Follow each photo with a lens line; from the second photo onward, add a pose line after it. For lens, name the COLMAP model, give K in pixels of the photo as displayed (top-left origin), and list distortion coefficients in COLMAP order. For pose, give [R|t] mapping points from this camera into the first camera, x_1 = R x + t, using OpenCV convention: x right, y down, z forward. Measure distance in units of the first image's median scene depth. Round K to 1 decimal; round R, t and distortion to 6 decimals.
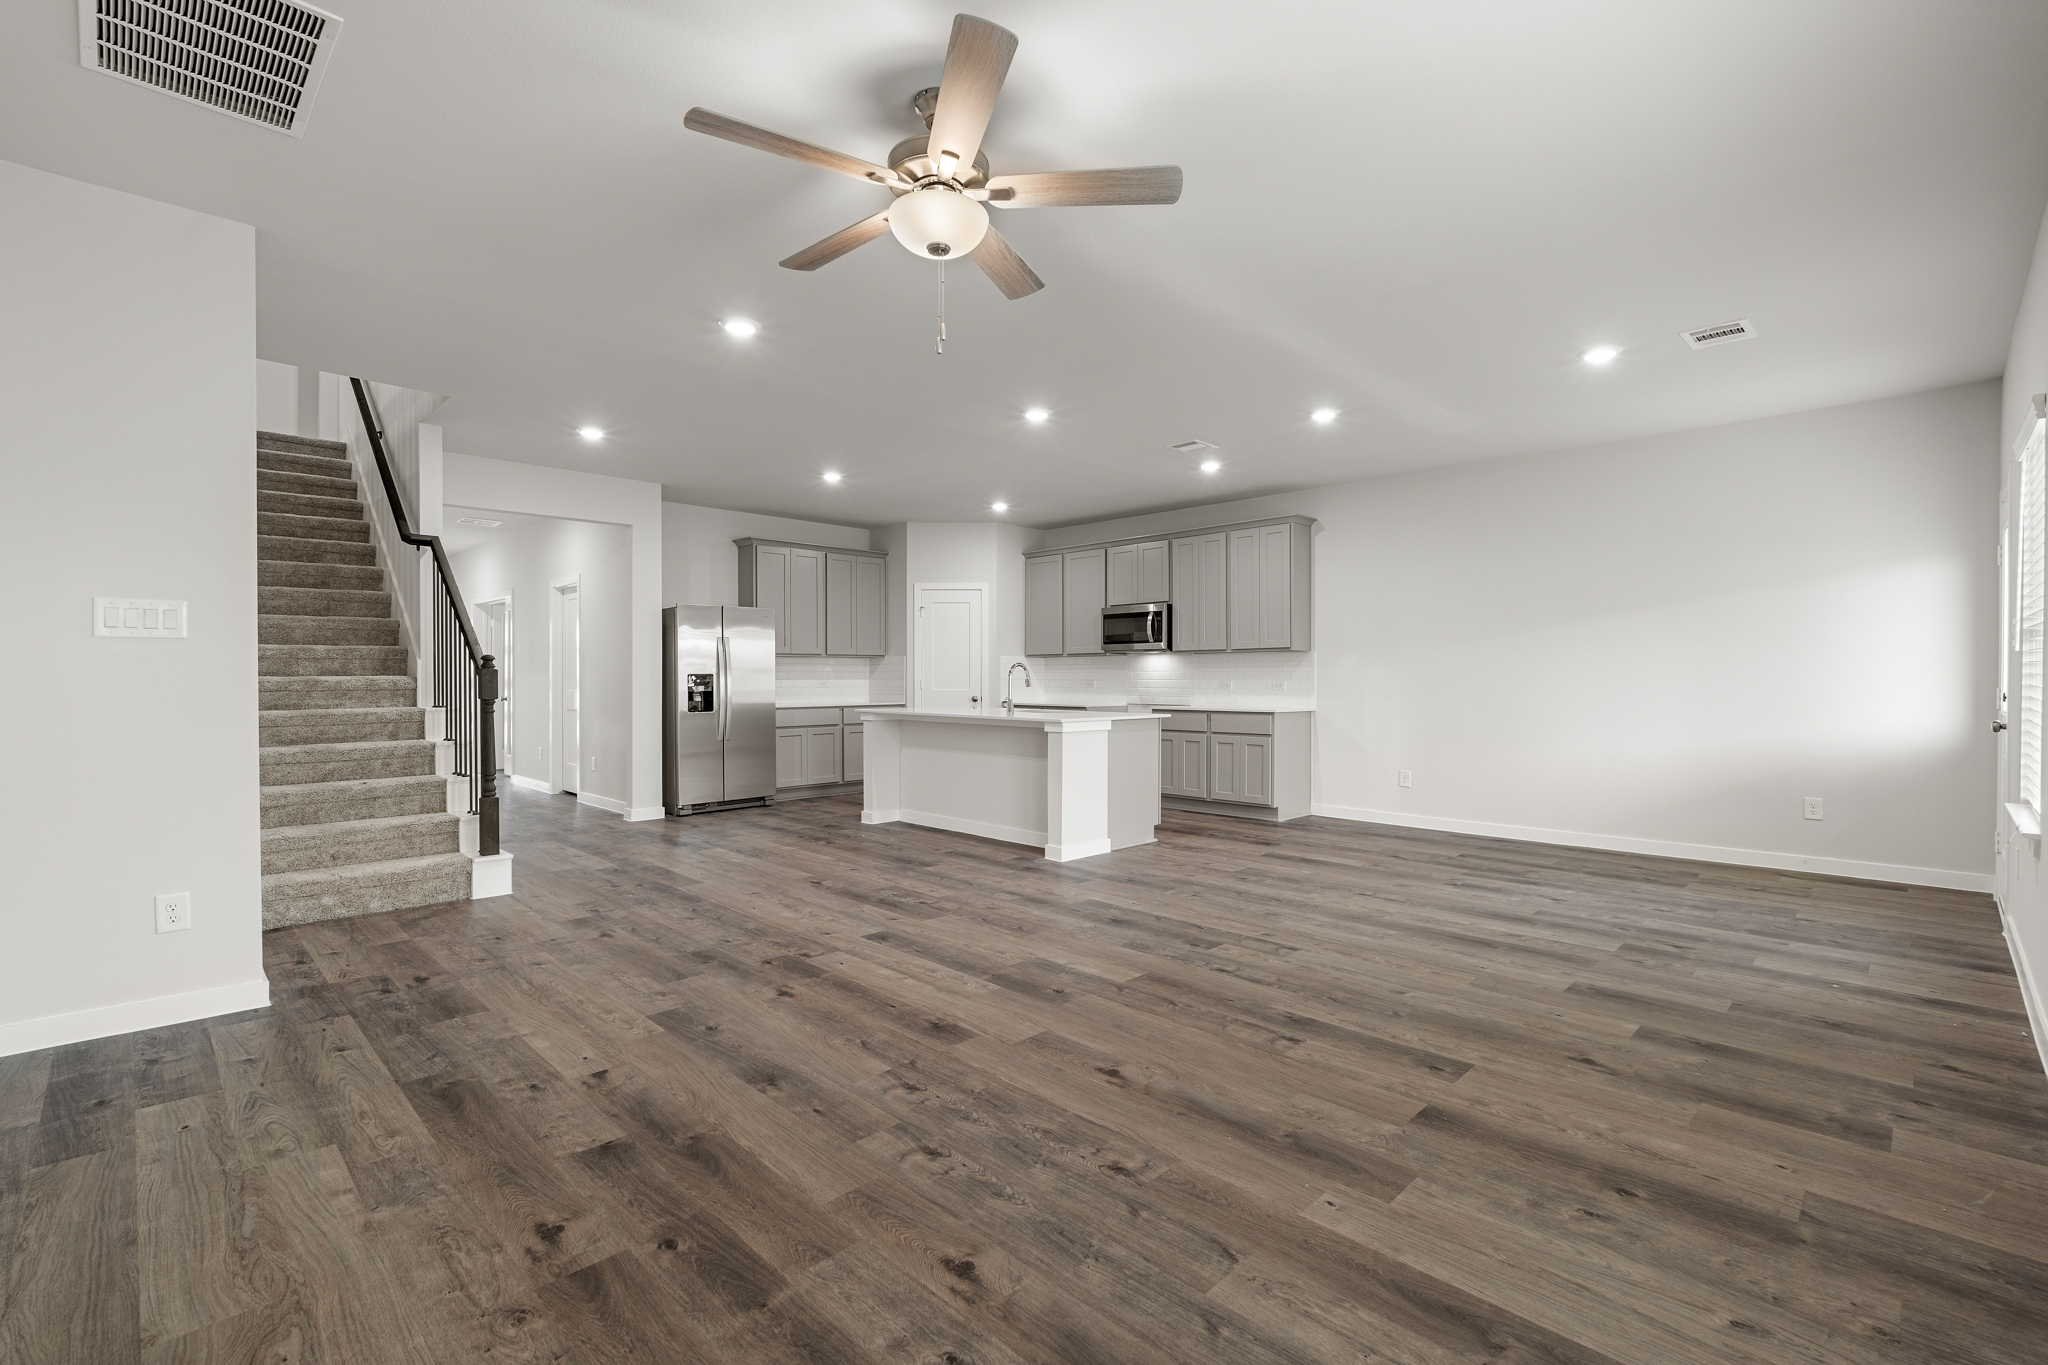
lens RADIAL K [[912.6, 0, 1026.1], [0, 912.6, 684.8], [0, 0, 1]] dist [-0.002512, -0.000052]
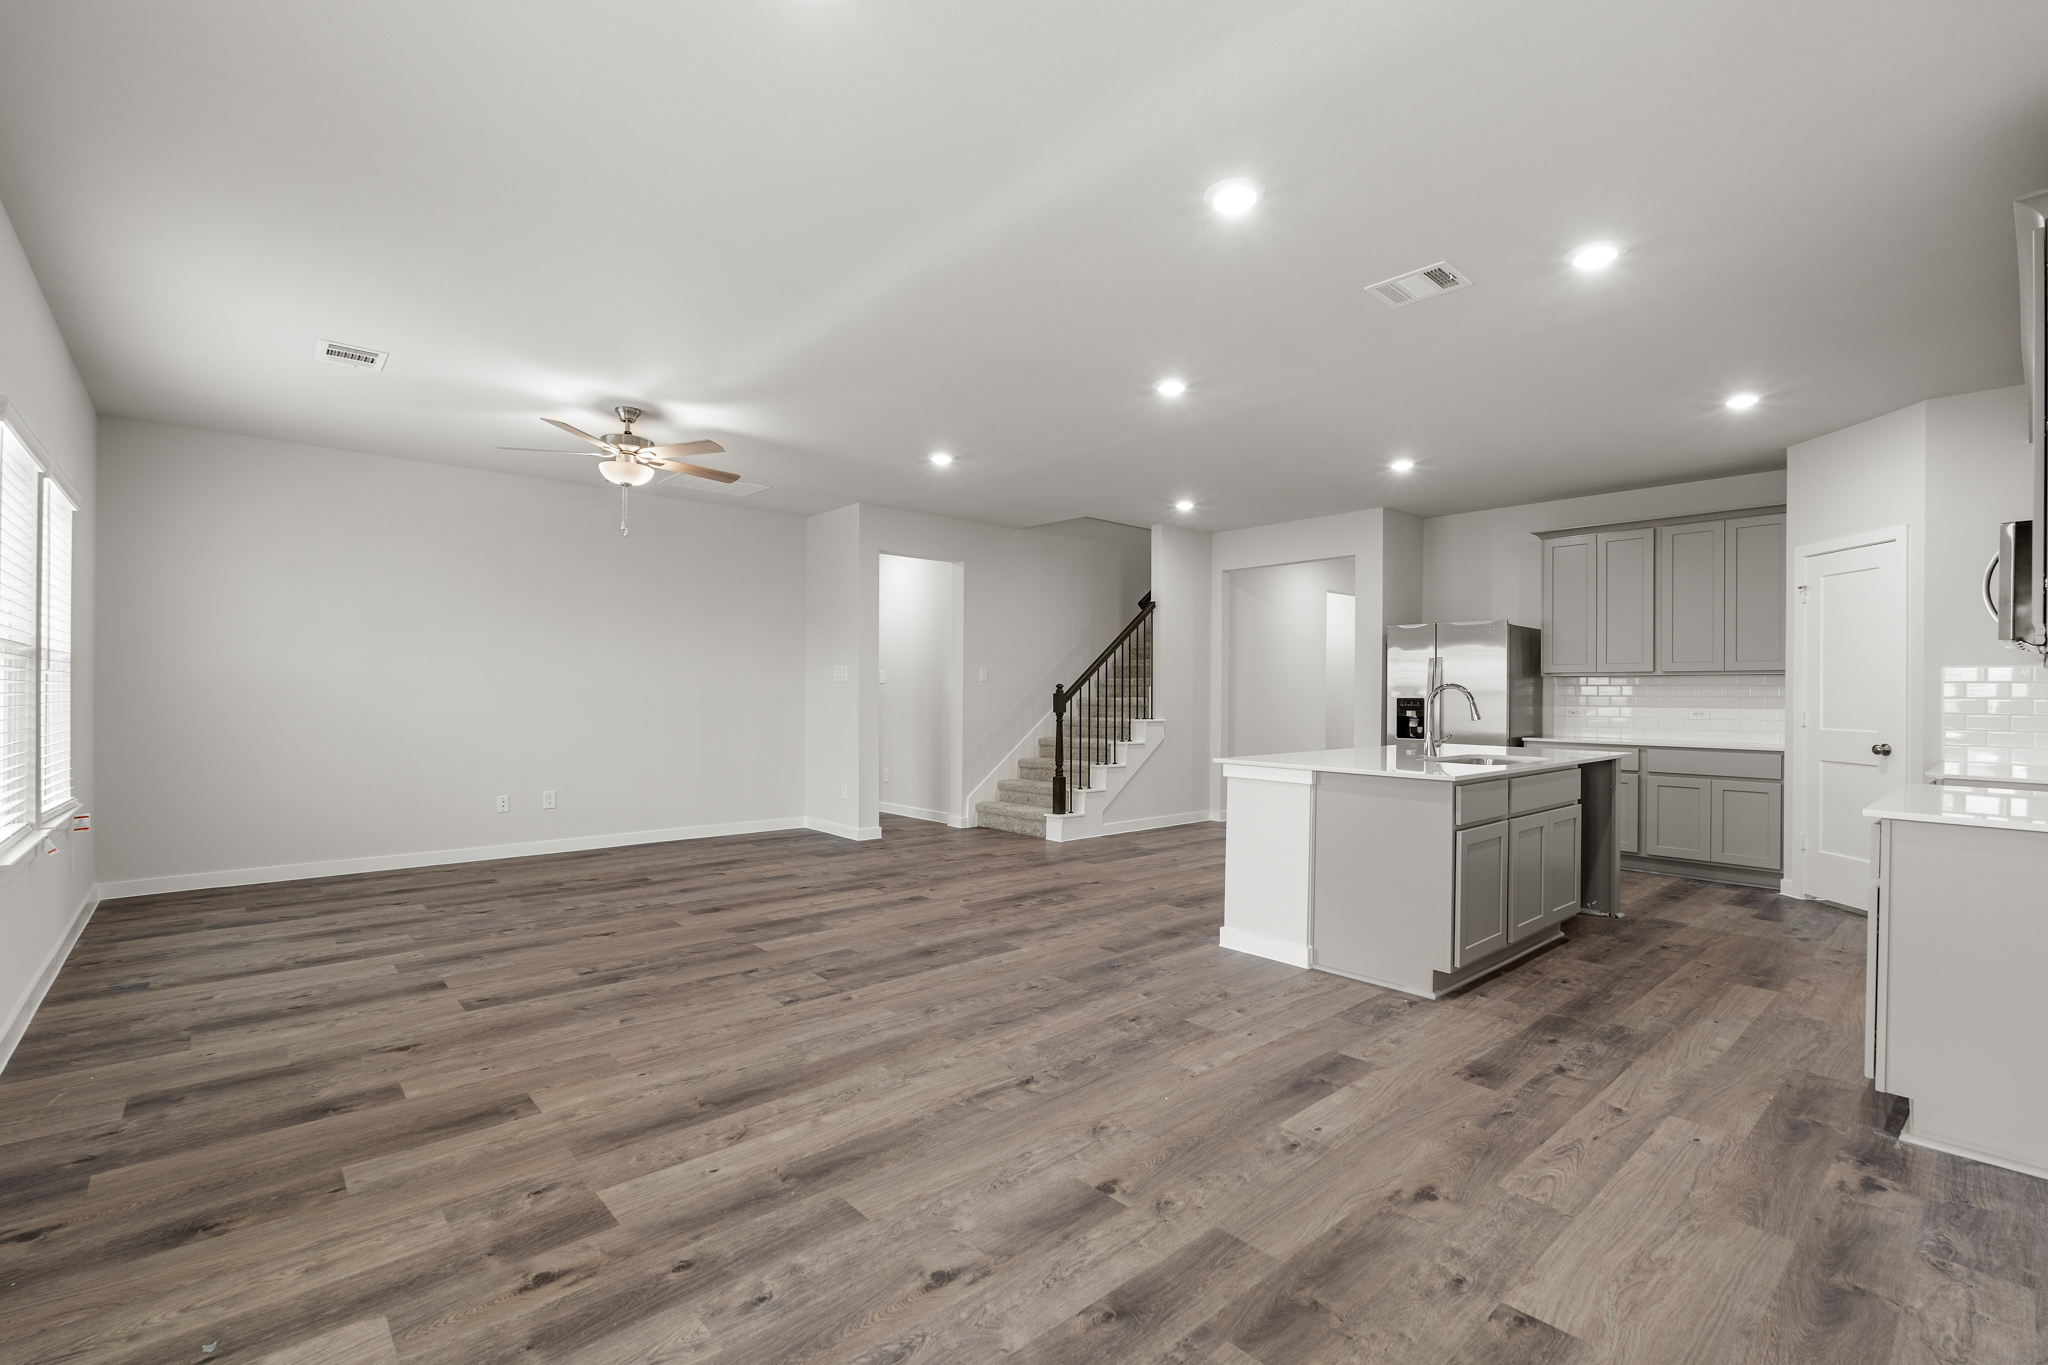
lens RADIAL K [[912.6, 0, 1027.3], [0, 912.6, 688.3], [0, 0, 1]] dist [-0.002512, -0.000052]
pose [[-0.063079, -0.006135, -0.997990, 1.346954], [-0.014672, 0.999879, -0.005219, -0.025898], [0.997901, 0.014313, -0.063161, 1.461818]]
